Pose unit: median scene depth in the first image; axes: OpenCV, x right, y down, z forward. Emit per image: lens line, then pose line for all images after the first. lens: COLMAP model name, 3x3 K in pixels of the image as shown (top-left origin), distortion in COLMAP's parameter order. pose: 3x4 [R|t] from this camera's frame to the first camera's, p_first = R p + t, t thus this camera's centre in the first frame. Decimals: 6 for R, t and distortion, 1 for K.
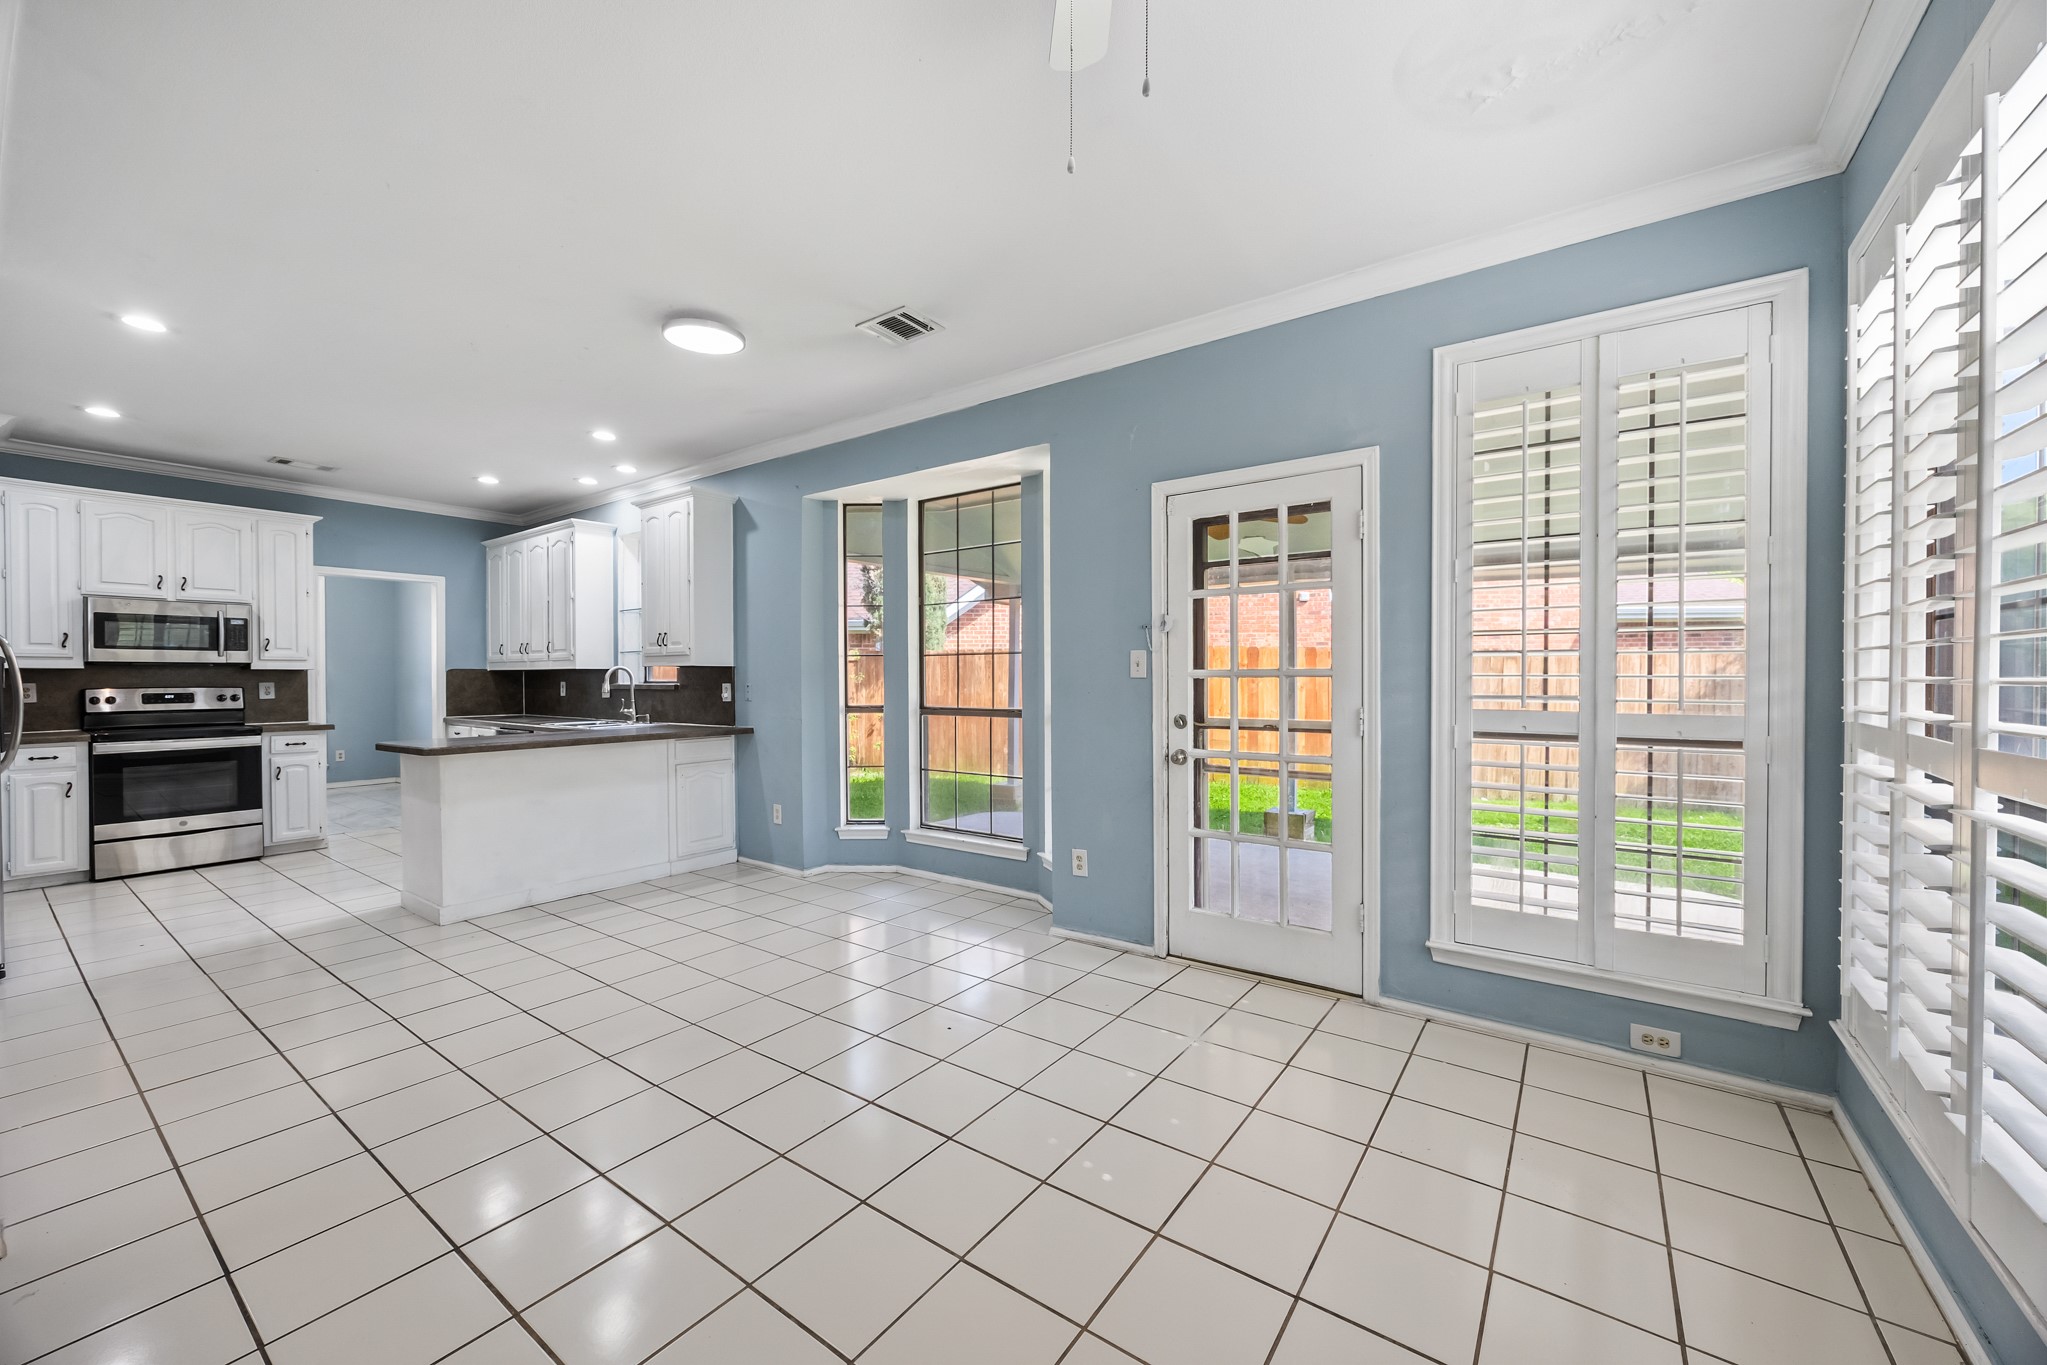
lens RADIAL K [[777.0, 0, 1029.2], [0, 777.0, 682.1], [0, 0, 1]] dist [-0.000738, -0.001863]
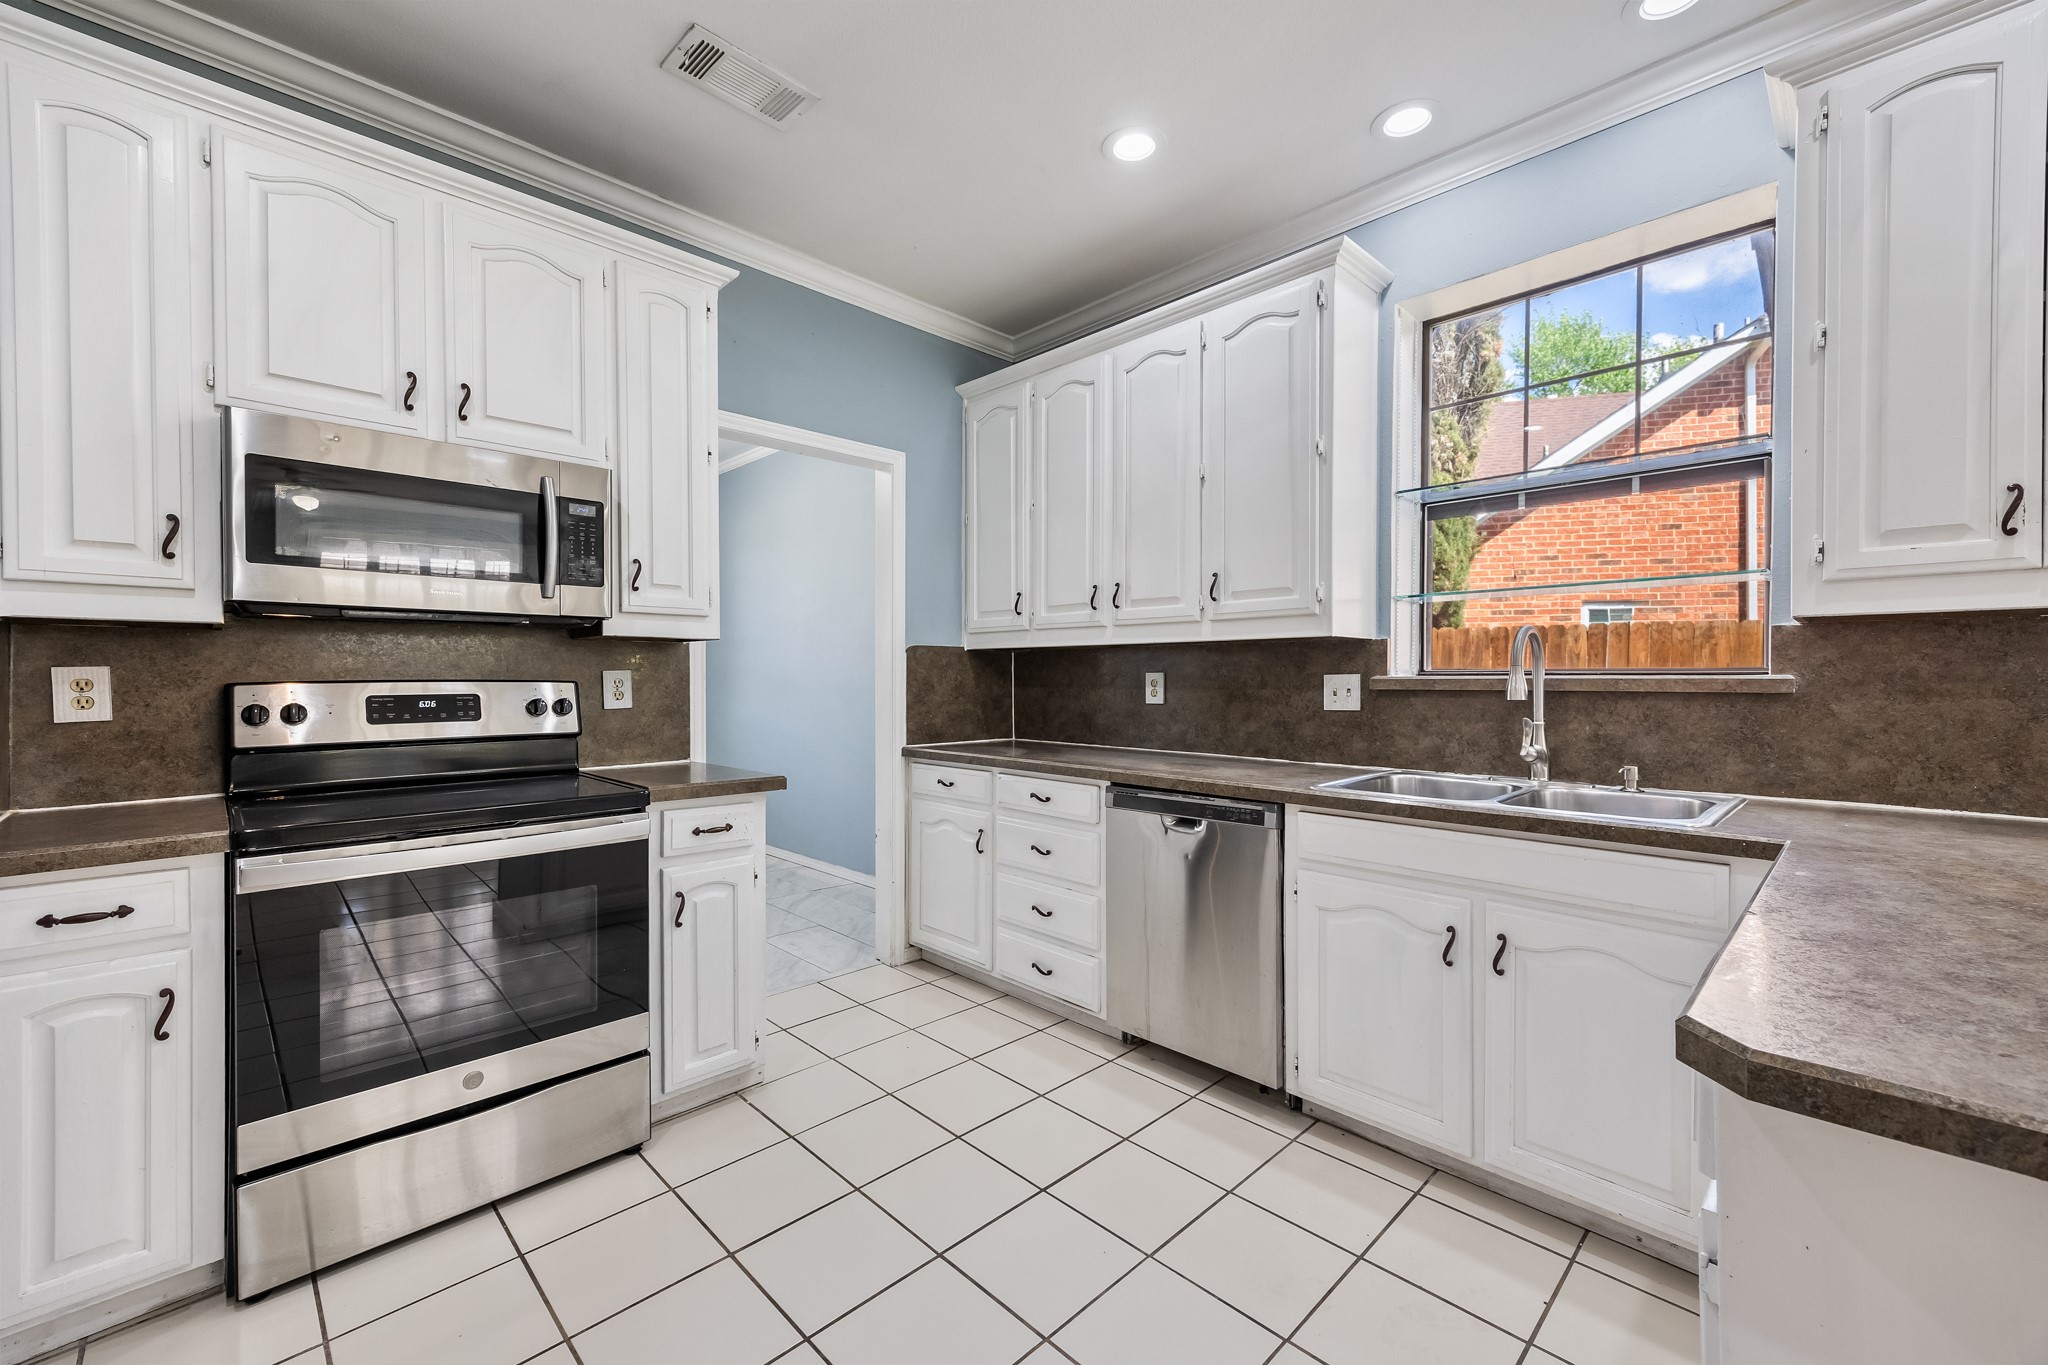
lens RADIAL K [[831.0, 0, 1024.0], [0, 831.0, 682.5], [0, 0, 1]] dist [0.007034, -0.000449]
pose [[0.985051, 0.004378, -0.172207, -0.757290], [-0.004167, 0.999990, 0.001586, 0.006231], [0.172212, -0.000844, 0.985060, 0.650949]]
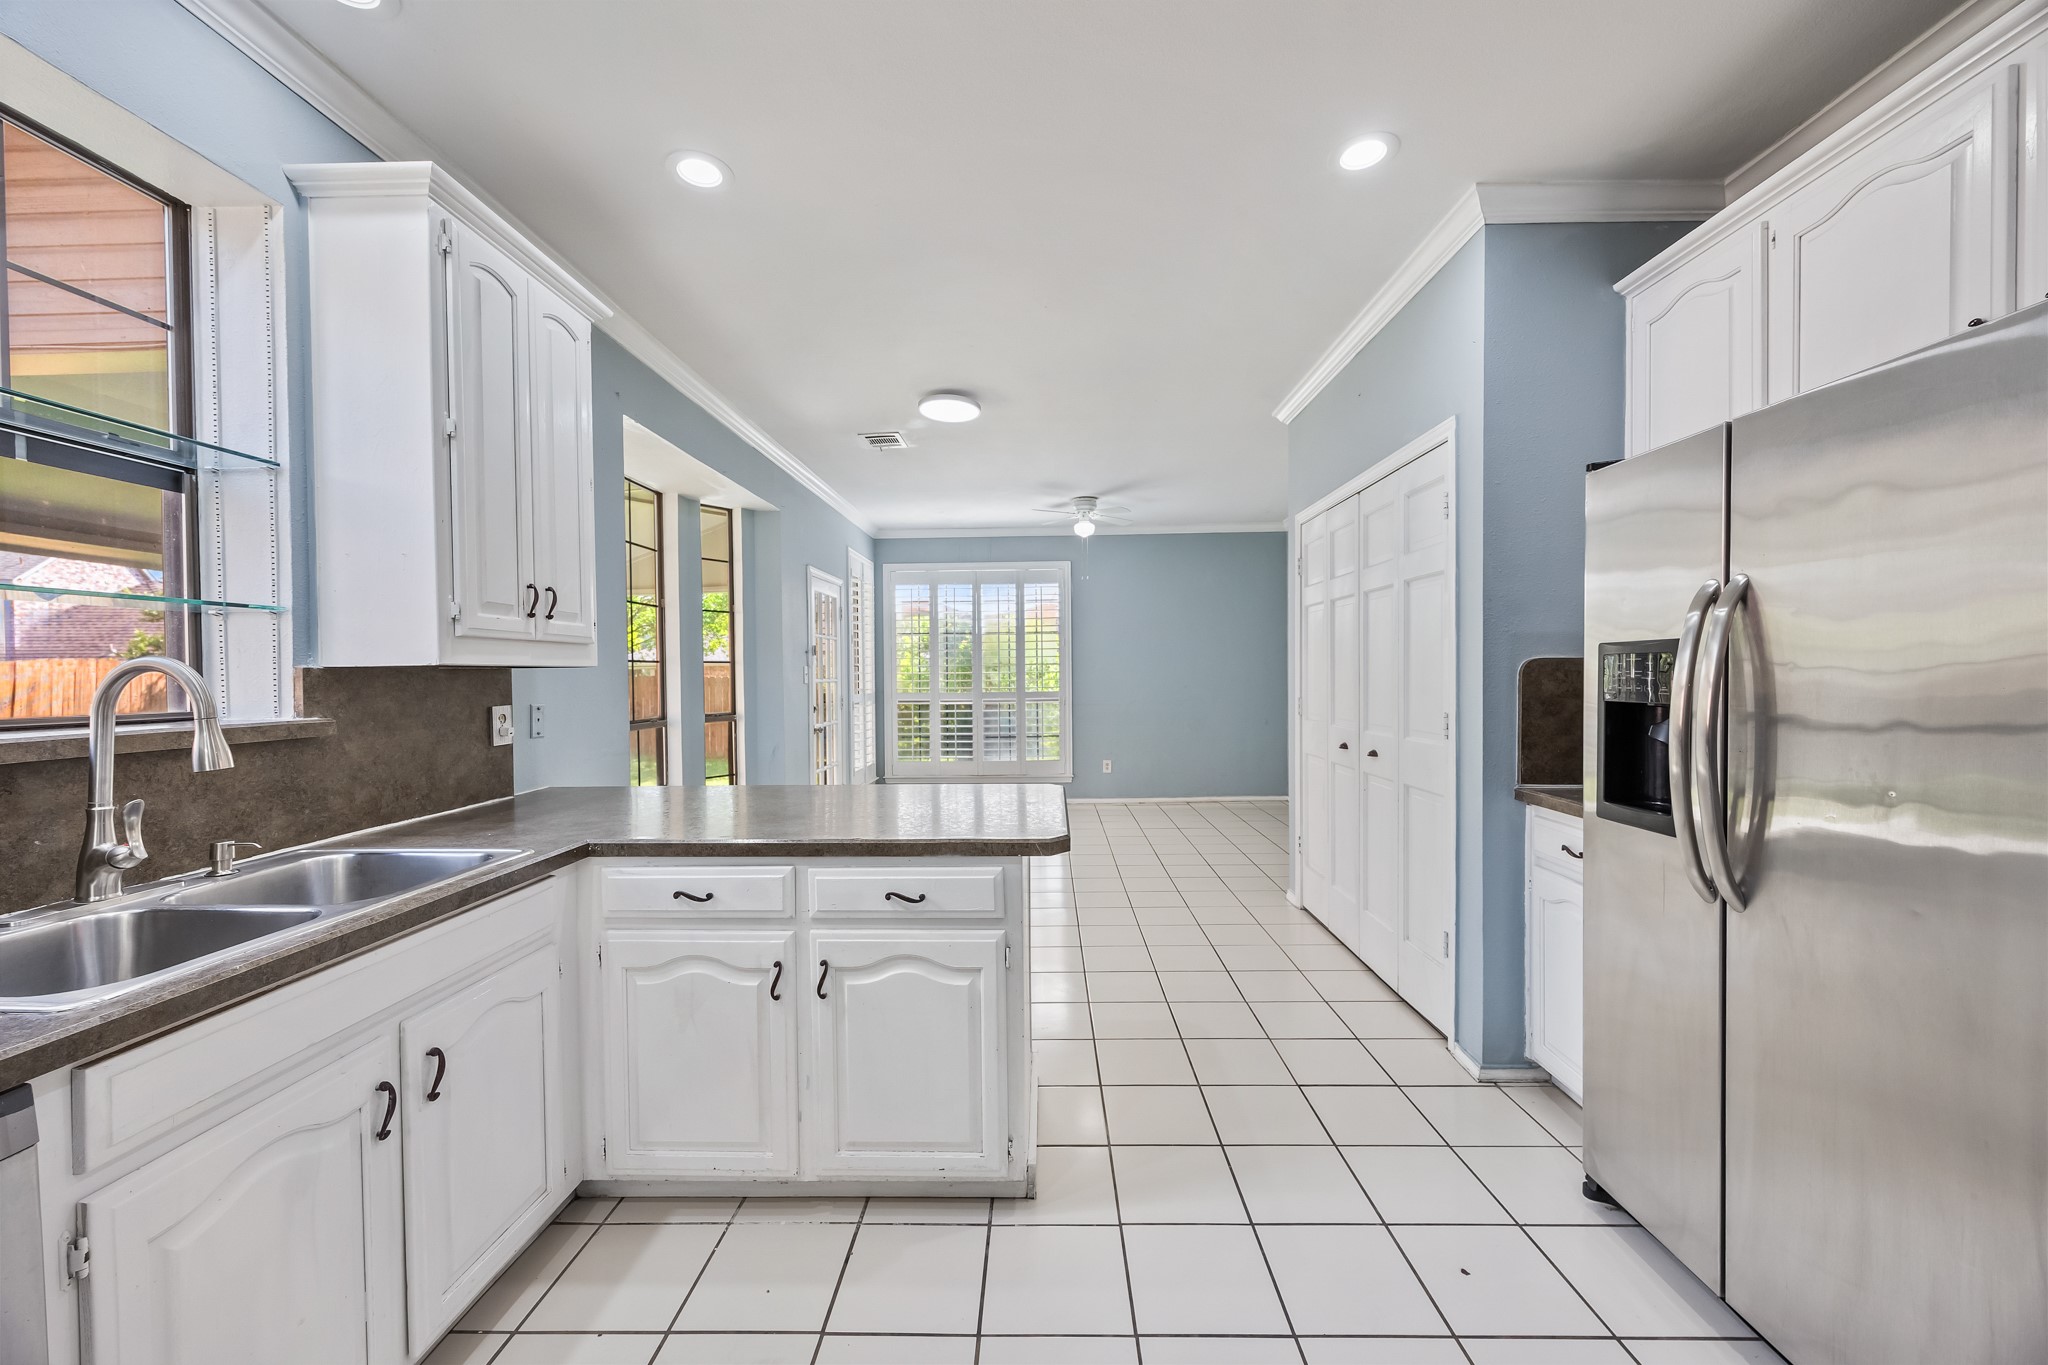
lens RADIAL K [[793.5, 0, 1028.4], [0, 793.5, 688.4], [0, 0, 1]] dist [0.001047, 0.000150]
pose [[-0.555975, -0.005564, 0.831180, -0.955698], [0.018341, 0.999652, 0.018959, -0.011964], [-0.830997, 0.025786, -0.555679, 1.008640]]
